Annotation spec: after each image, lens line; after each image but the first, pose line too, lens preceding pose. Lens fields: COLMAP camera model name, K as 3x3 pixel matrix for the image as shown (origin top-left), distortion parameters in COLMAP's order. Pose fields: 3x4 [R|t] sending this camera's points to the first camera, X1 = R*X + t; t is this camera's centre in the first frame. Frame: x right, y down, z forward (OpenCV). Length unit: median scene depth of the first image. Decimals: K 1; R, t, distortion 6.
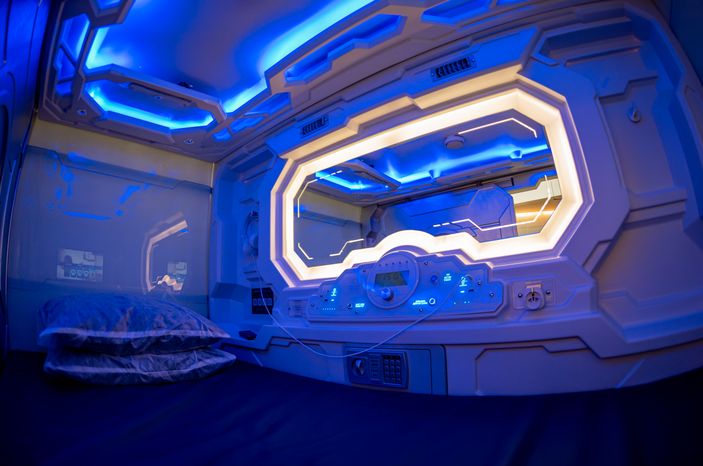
lens RADIAL K [[337.7, 0, 348.0], [0, 337.7, 235.8], [0, 0, 1]] dist [-0.309409, 0.082480]
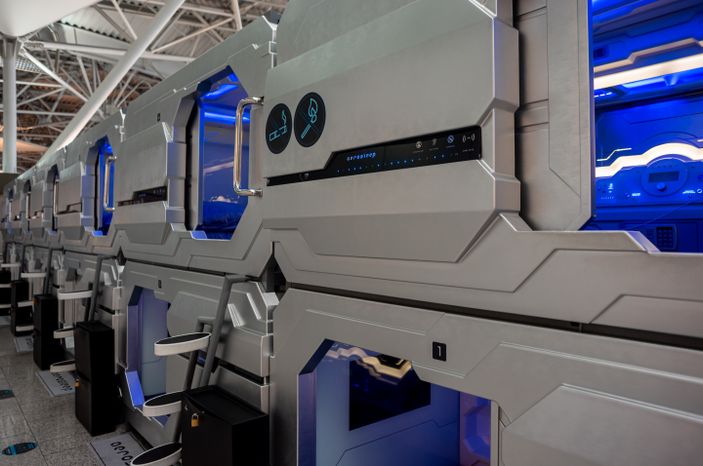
lens RADIAL K [[547.8, 0, 339.2], [0, 547.8, 224.5], [0, 0, 1]] dist [-0.079578, 0.088155]
pose [[0.986099, 0.050279, -0.158368, -0.798068], [-0.025306, 0.987444, 0.155927, 0.004005], [0.164220, -0.149751, 0.974990, -1.405156]]
